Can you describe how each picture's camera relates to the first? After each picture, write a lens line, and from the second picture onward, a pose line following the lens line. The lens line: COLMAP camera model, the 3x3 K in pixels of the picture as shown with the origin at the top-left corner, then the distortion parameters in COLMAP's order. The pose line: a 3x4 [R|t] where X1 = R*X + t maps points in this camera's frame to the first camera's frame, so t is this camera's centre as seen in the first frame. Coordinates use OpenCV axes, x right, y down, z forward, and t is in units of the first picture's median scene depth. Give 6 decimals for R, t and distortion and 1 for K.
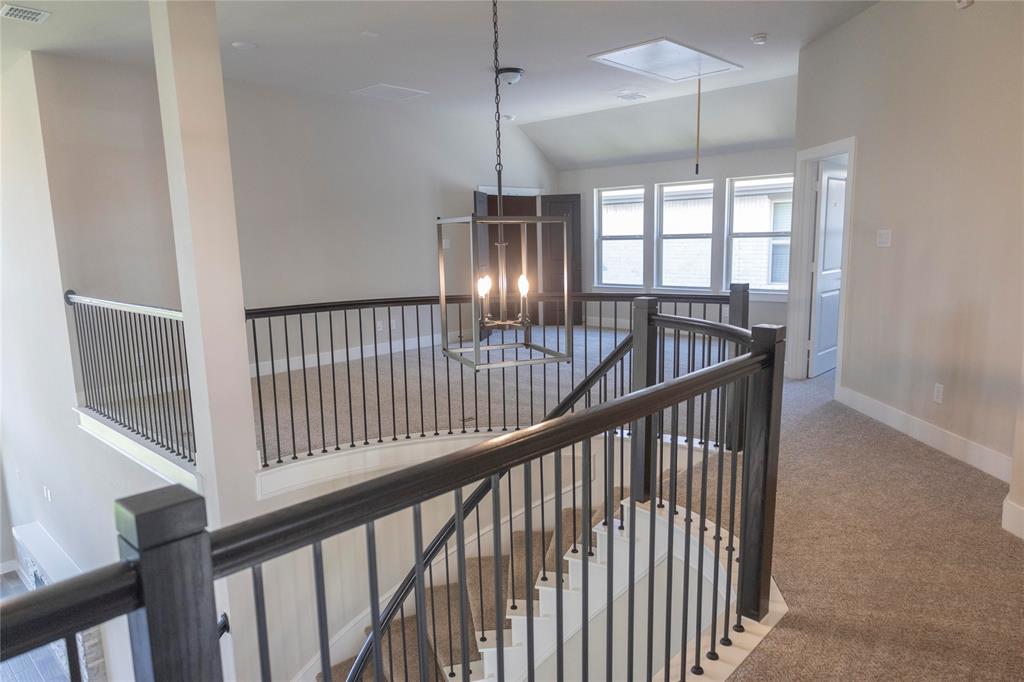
lens RADIAL K [[655.7, 0, 514.5], [0, 655.7, 343.2], [0, 0, 1]] dist [0.004147, -0.000561]
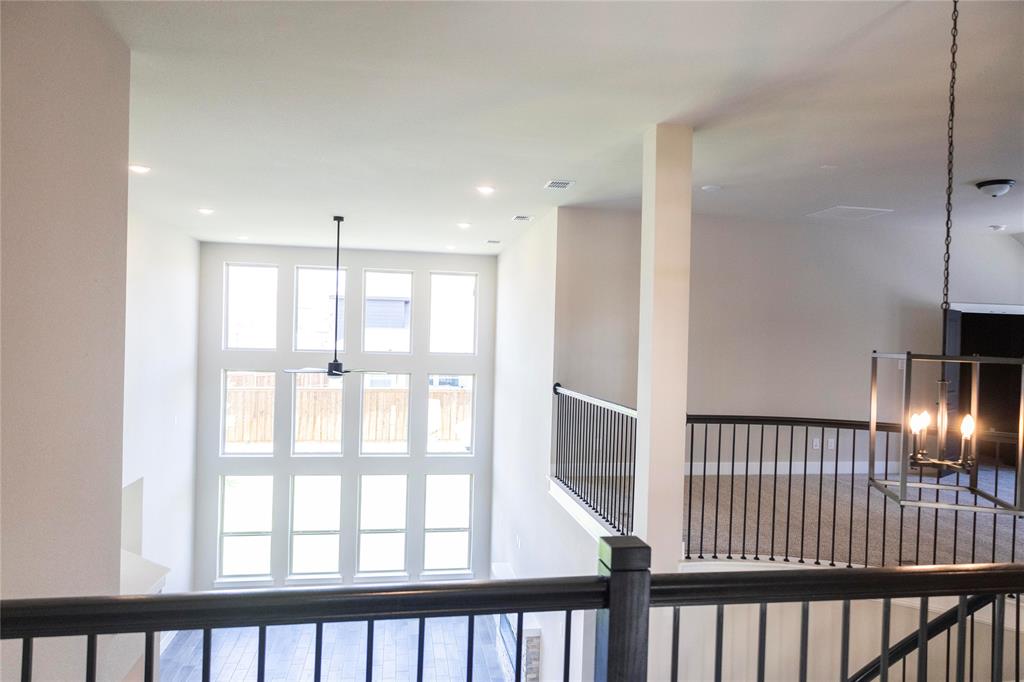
lens RADIAL K [[656.7, 0, 513.1], [0, 656.7, 349.5], [0, 0, 1]] dist [0.001400, 0.000129]
pose [[0.793391, 0.051310, -0.606546, 0.038799], [-0.141096, 0.984805, -0.101252, -0.004522], [0.592134, 0.165913, 0.788575, -0.103219]]
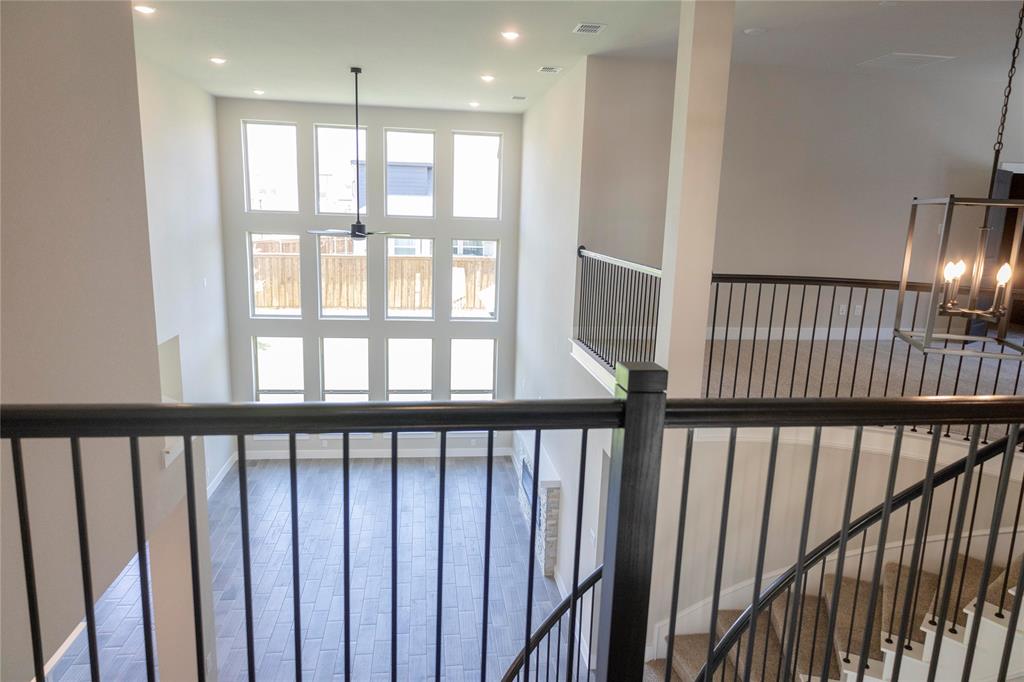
lens RADIAL K [[655.7, 0, 514.5], [0, 655.7, 343.2], [0, 0, 1]] dist [0.004147, -0.000561]
pose [[0.771114, 0.172838, -0.612789, 0.040225], [-0.150935, 0.984638, 0.087787, 0.018850], [0.618549, 0.024797, 0.785355, -0.095983]]
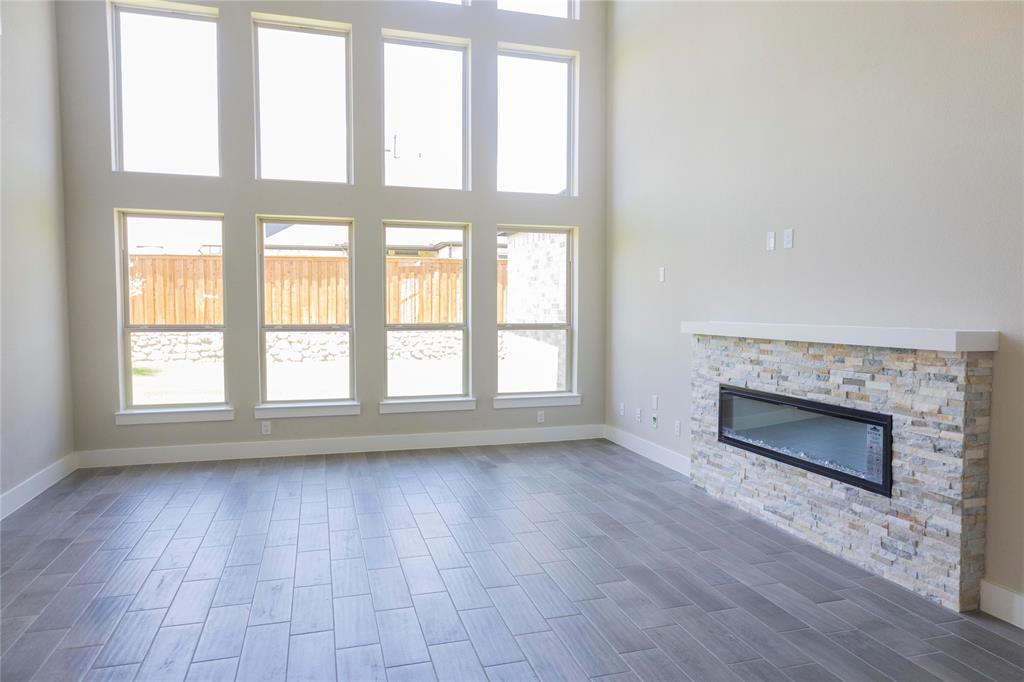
lens RADIAL K [[656.7, 0, 513.1], [0, 656.7, 349.5], [0, 0, 1]] dist [0.001400, 0.000129]
pose [[0.859191, 0.056638, -0.508511, -1.198765], [-0.102043, 0.992857, -0.061829, 0.768776], [0.501376, 0.105012, 0.858833, 0.738397]]
